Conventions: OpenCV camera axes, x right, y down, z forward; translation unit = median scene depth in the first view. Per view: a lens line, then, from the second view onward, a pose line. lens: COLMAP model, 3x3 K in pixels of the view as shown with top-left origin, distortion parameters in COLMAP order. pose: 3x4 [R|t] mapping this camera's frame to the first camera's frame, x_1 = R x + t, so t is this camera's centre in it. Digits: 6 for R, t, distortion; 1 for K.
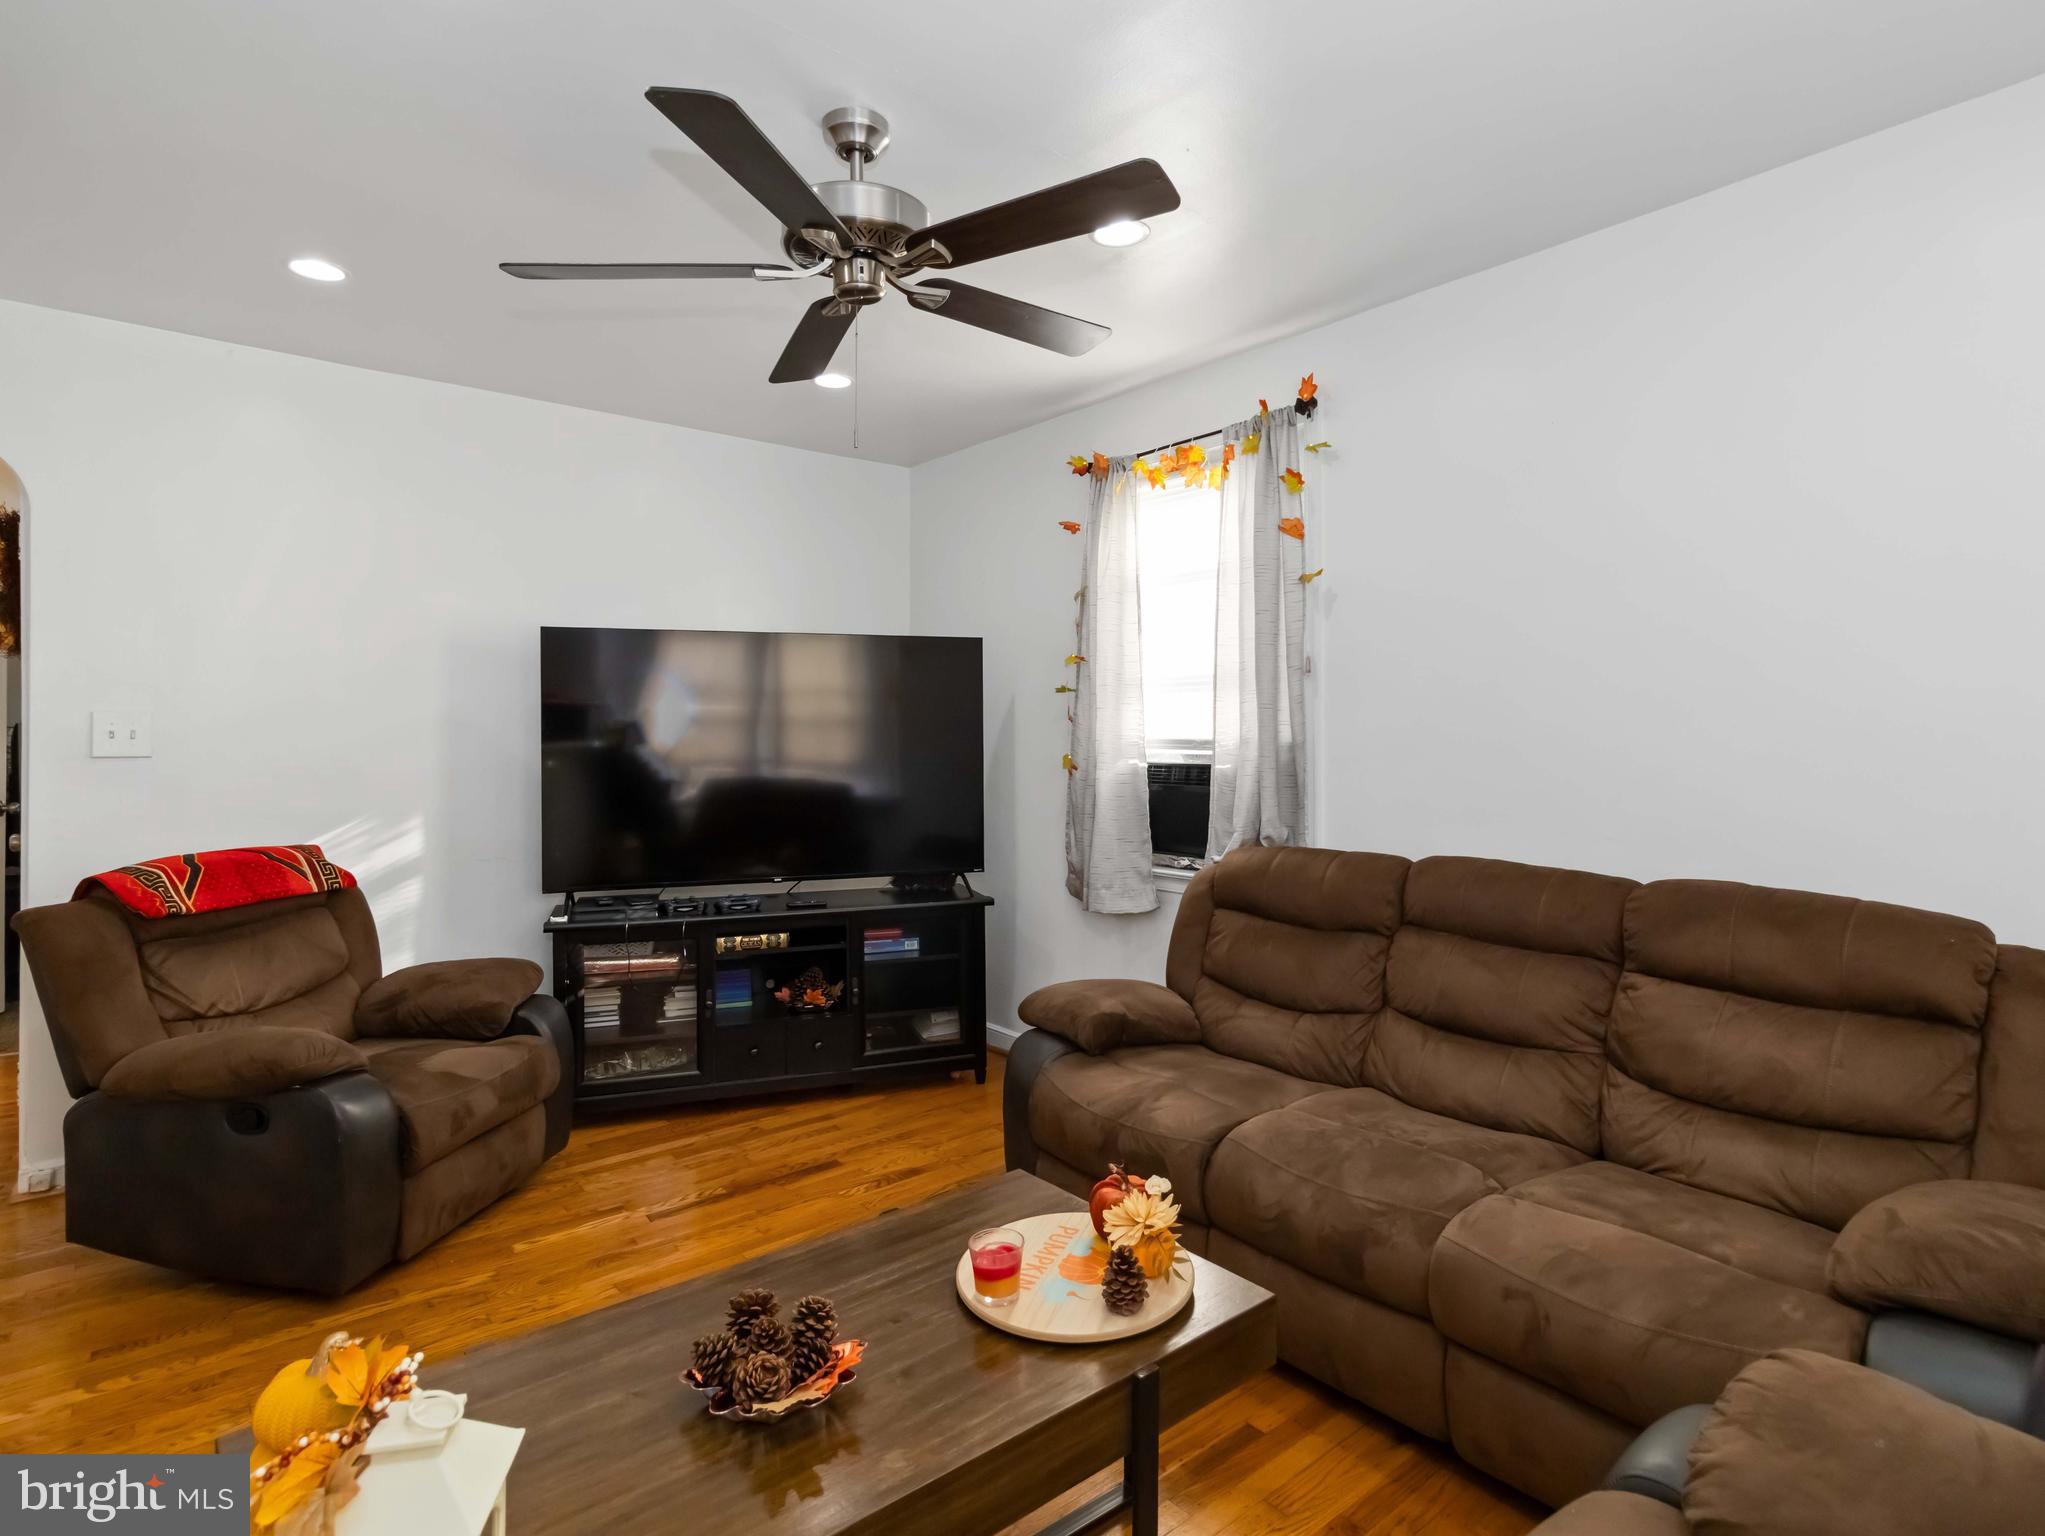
lens RADIAL K [[1060.8, 0, 1034.1], [0, 1060.8, 736.2], [0, 0, 1]] dist [-0.003007, -0.001486]
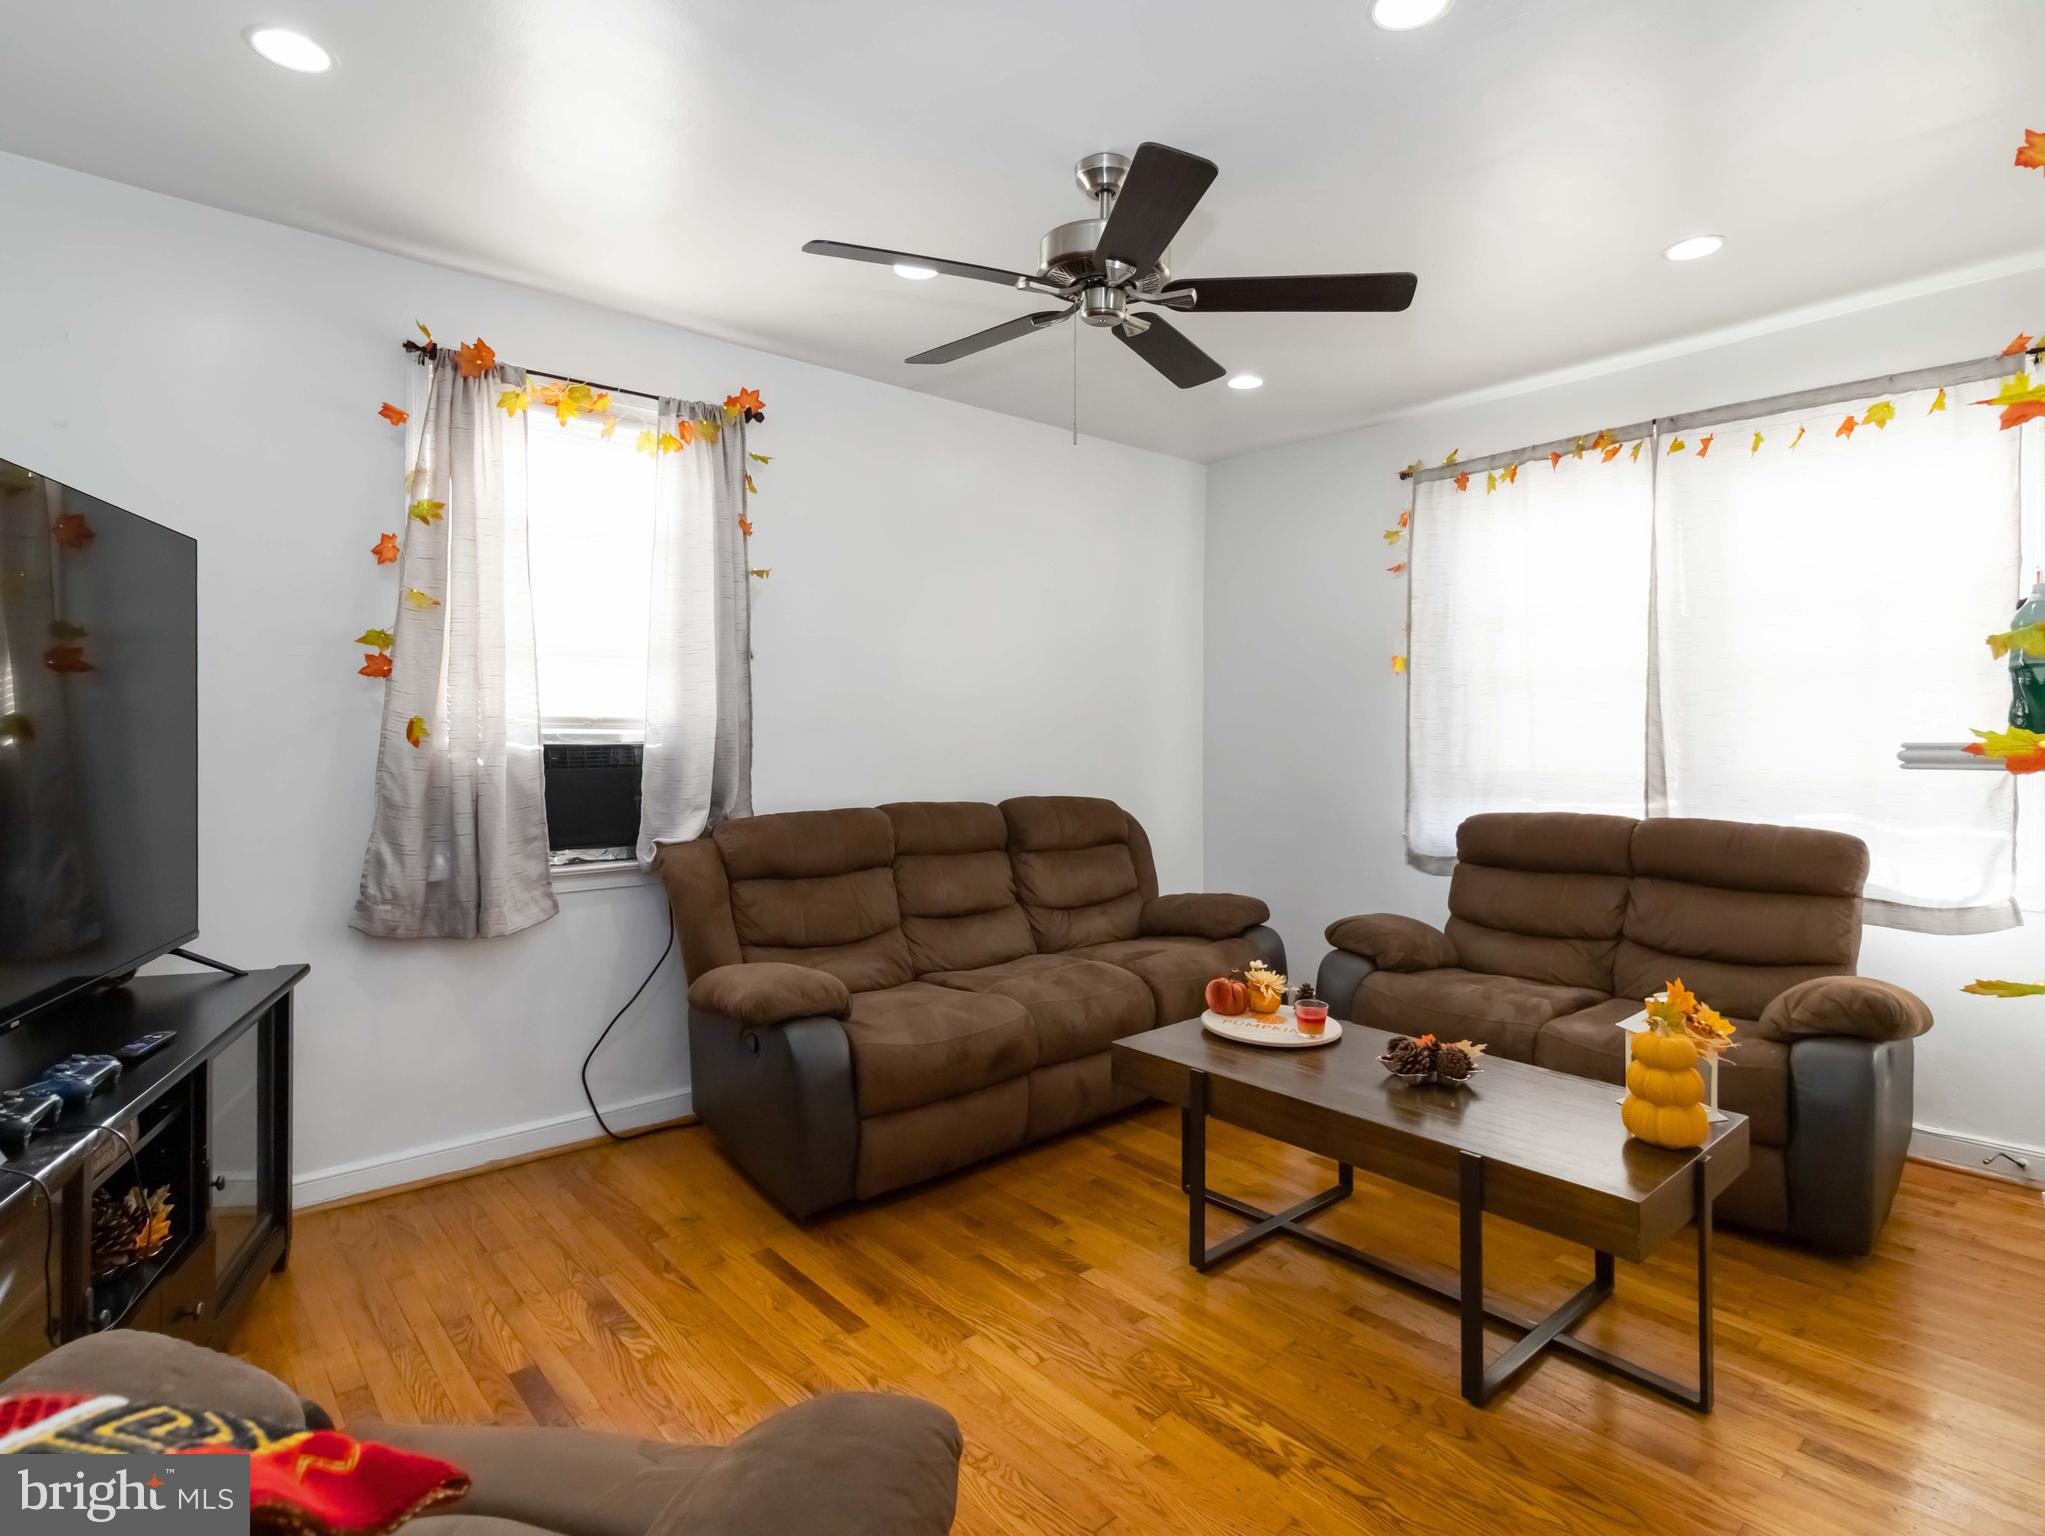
lens RADIAL K [[1060.8, 0, 1028.9], [0, 1060.8, 736.3], [0, 0, 1]] dist [-0.003007, -0.001486]
pose [[-0.023110, -0.005560, 0.999717, -0.849755], [-0.007439, 0.999958, 0.005389, 0.013314], [-0.999705, -0.007312, -0.023150, 0.728193]]
